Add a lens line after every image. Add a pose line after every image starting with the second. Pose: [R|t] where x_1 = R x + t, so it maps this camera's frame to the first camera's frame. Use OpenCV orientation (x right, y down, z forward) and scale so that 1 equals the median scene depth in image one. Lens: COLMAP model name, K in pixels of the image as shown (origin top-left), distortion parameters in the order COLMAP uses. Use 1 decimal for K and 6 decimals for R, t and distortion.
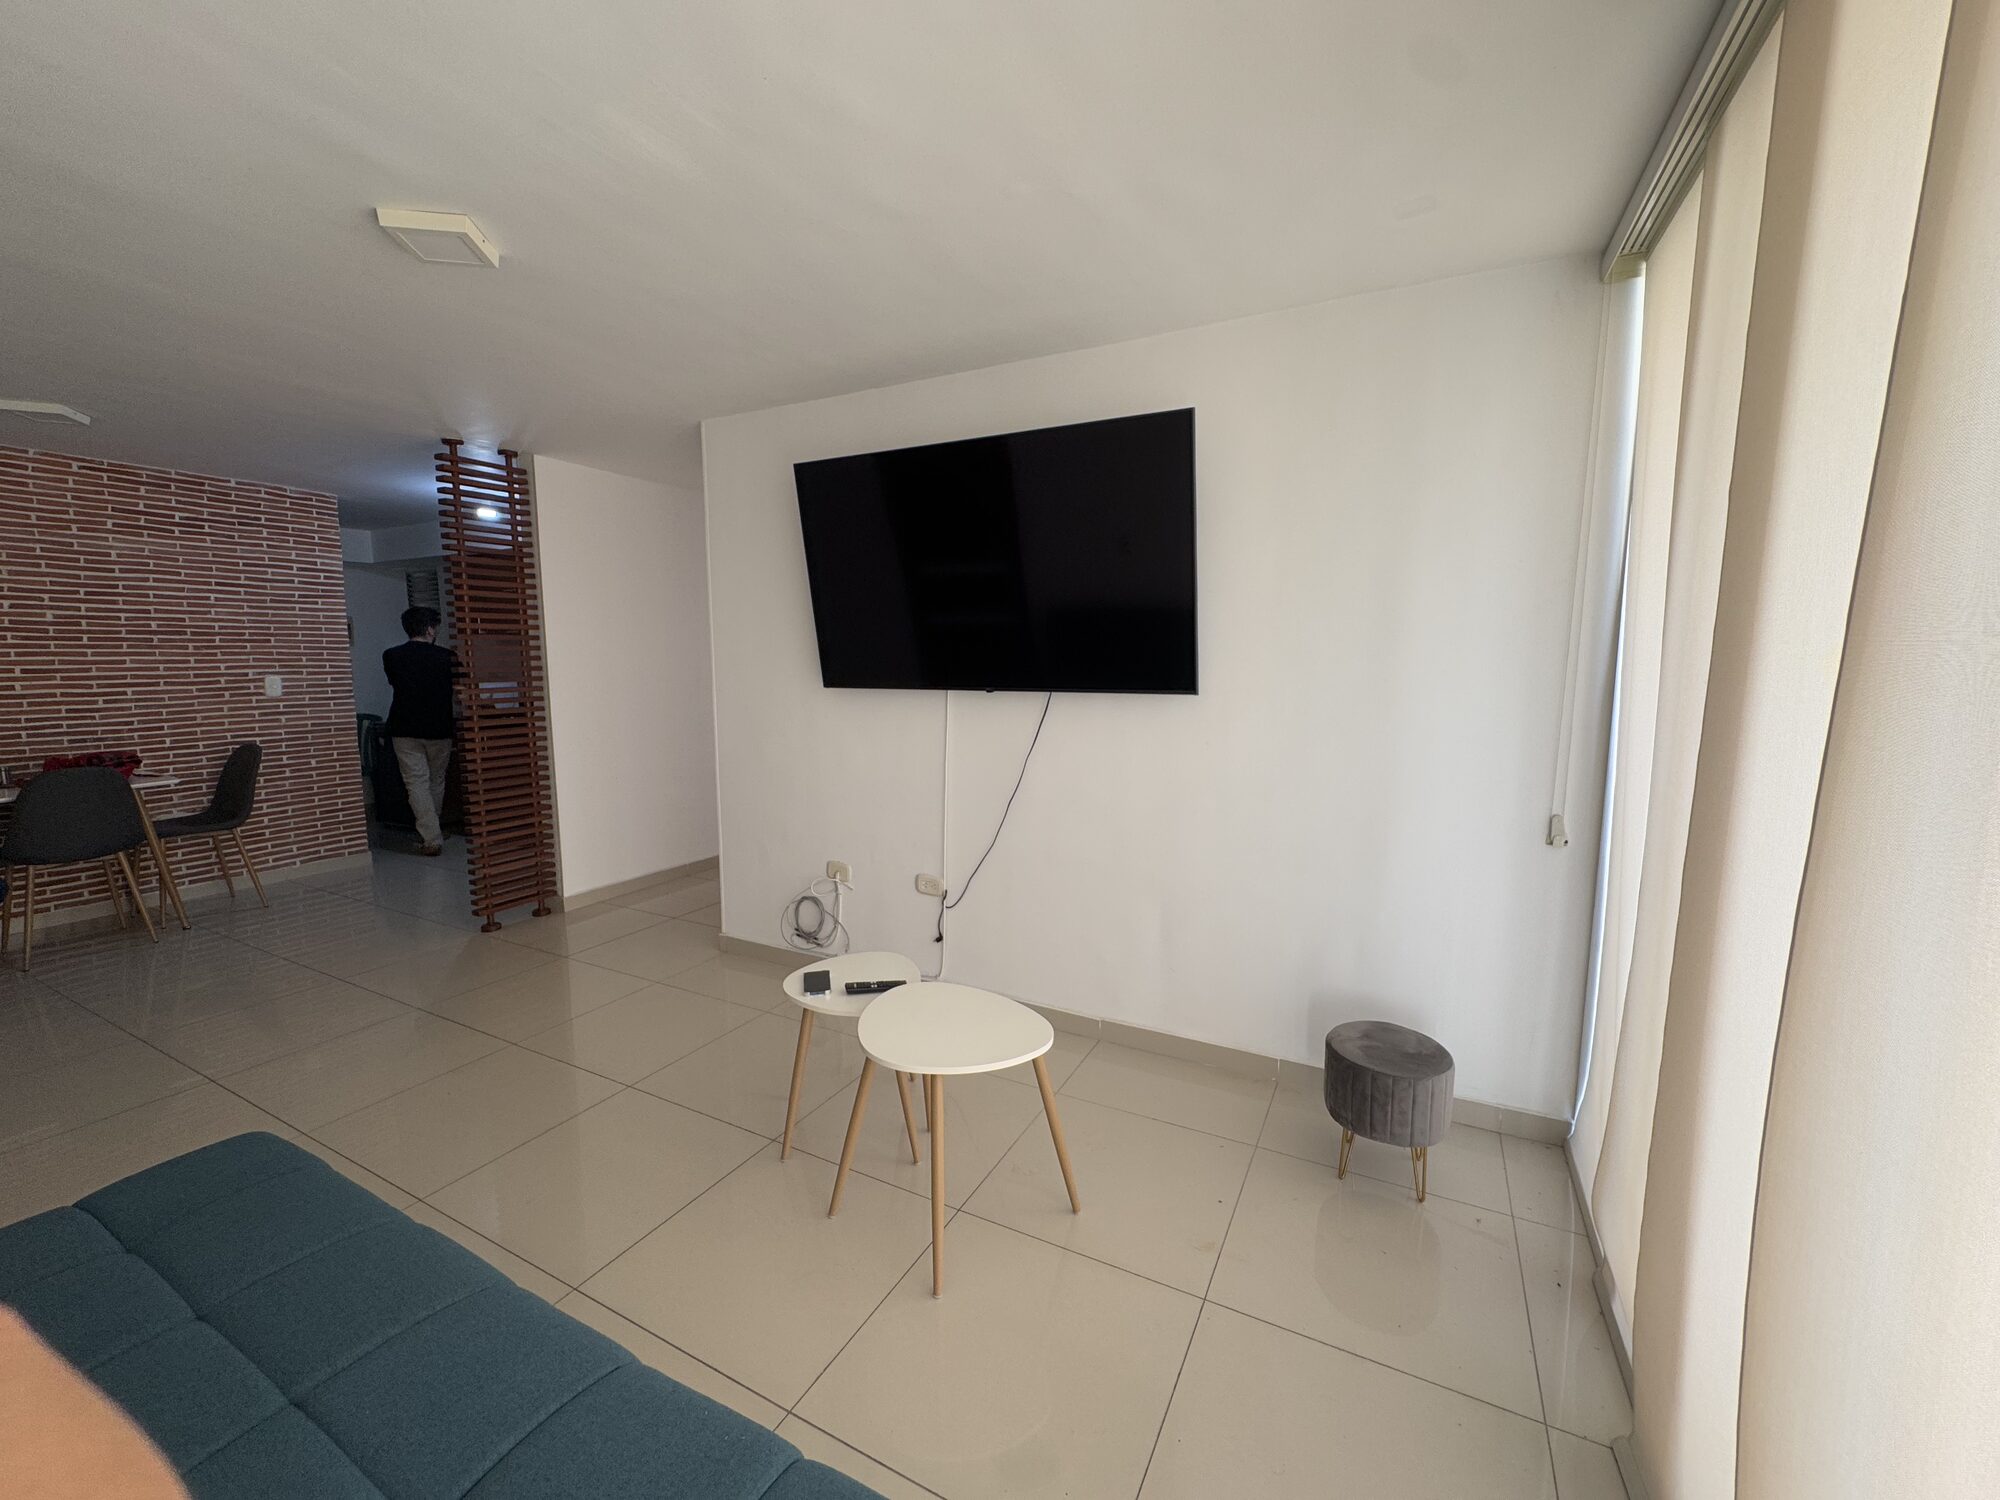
lens RADIAL K [[802.9, 0, 997.8], [0, 802.9, 747.5], [0, 0, 1]] dist [-0.003992, 0.000800]
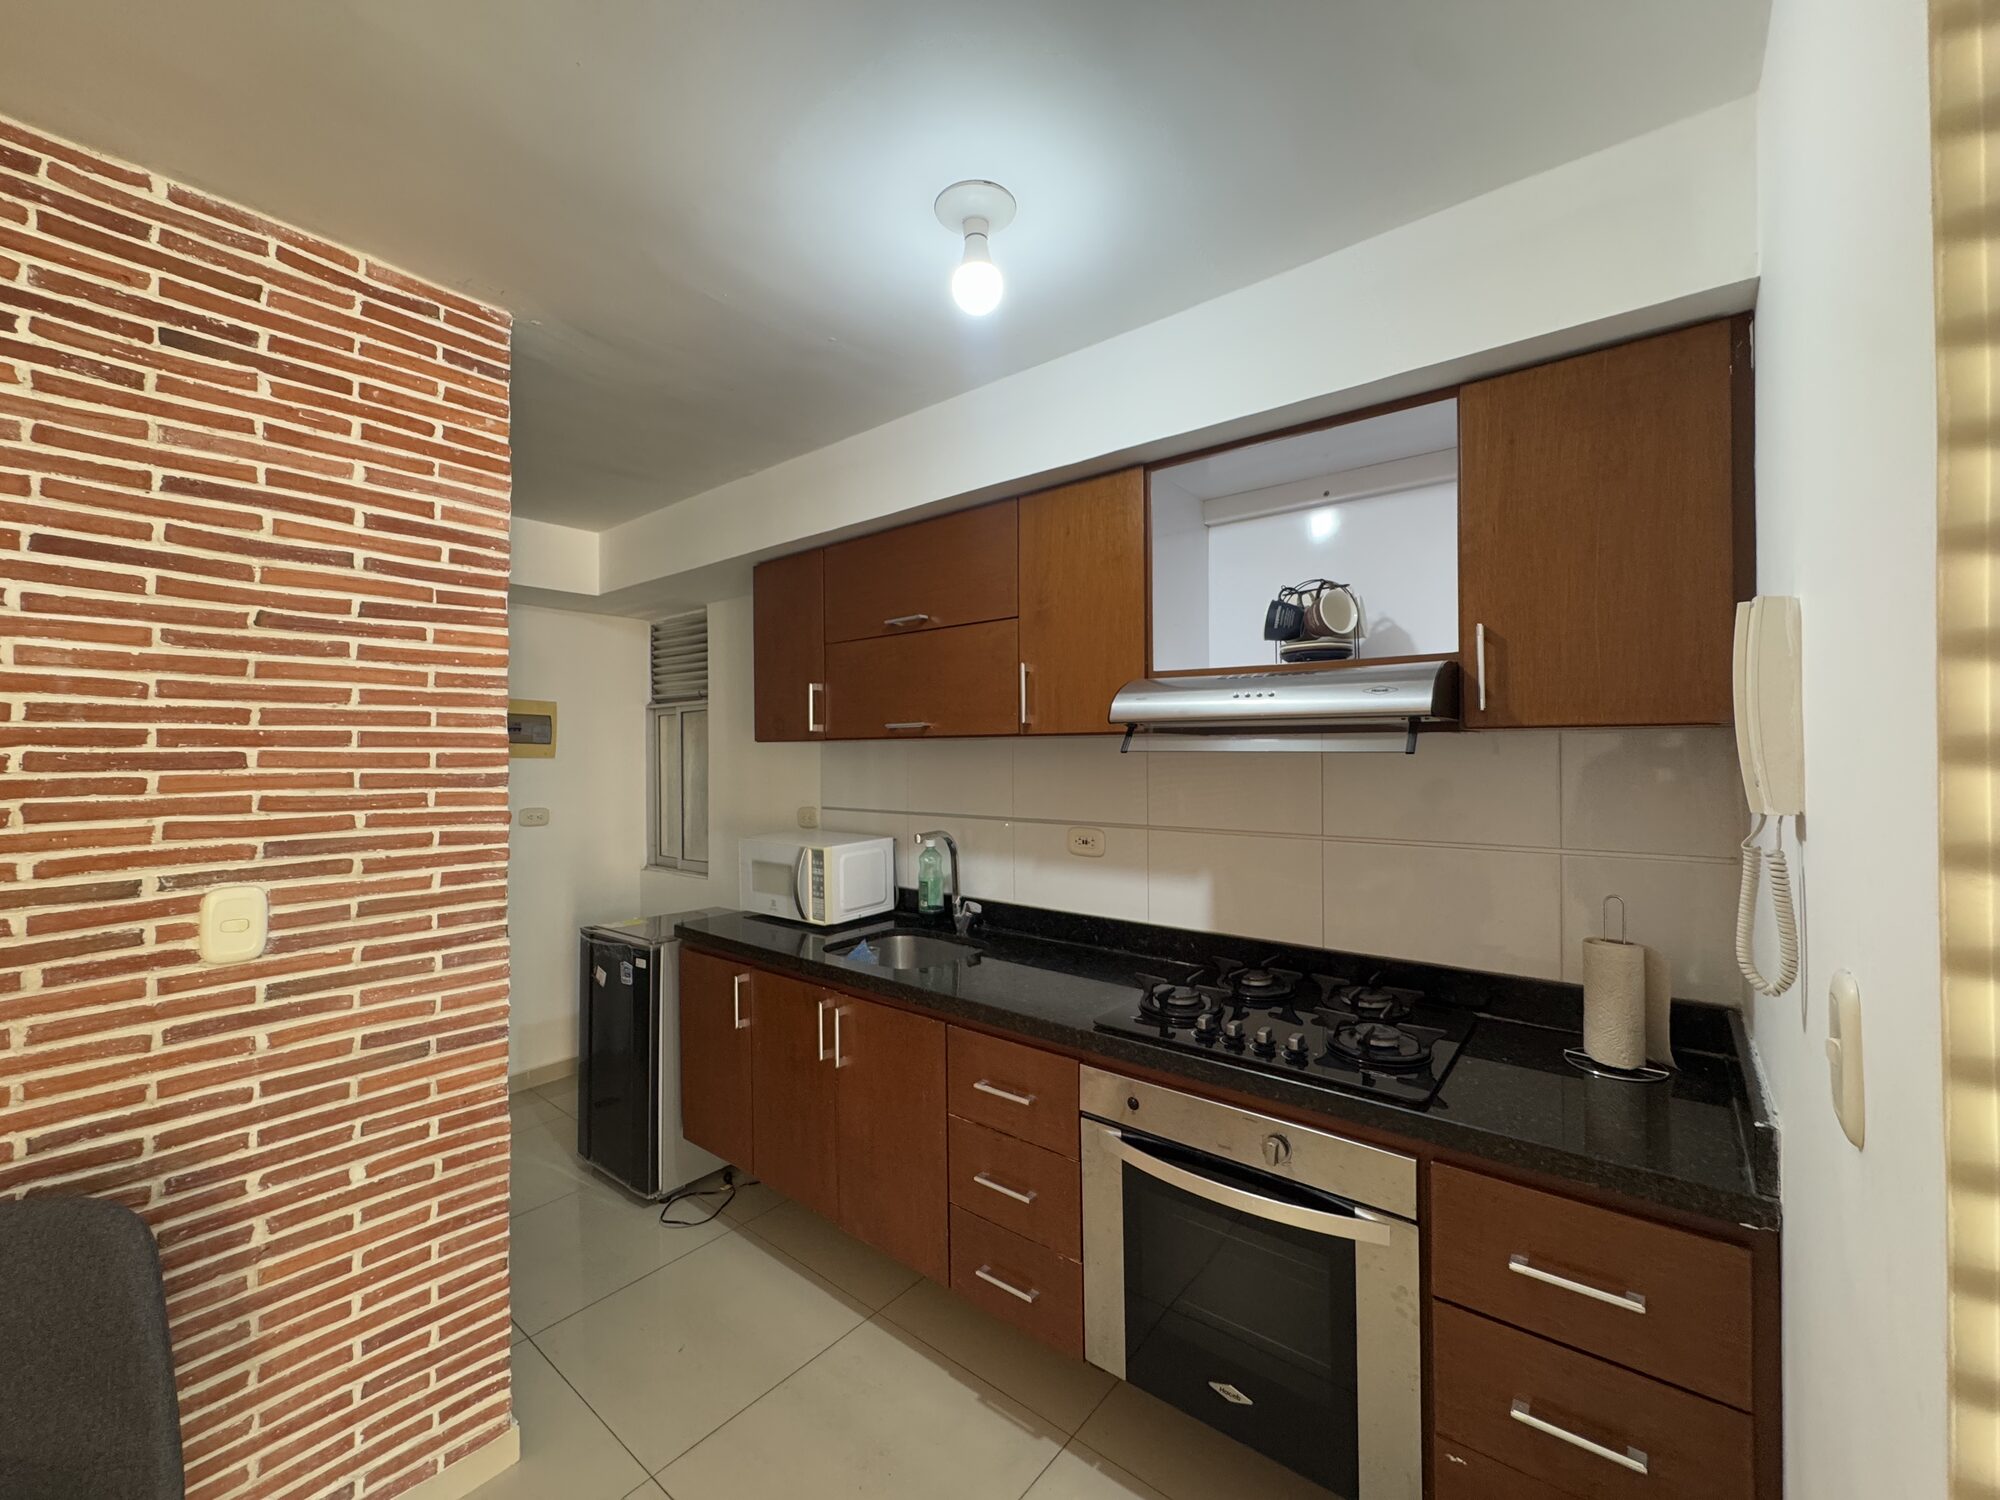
lens RADIAL K [[802.9, 0, 1000.1], [0, 802.9, 749.8], [0, 0, 1]] dist [-0.003992, 0.000800]
pose [[0.979861, -0.003414, -0.199652, -0.648975], [-0.019902, 0.993205, -0.114660, -0.120221], [0.198687, 0.116325, 0.973135, 0.852453]]
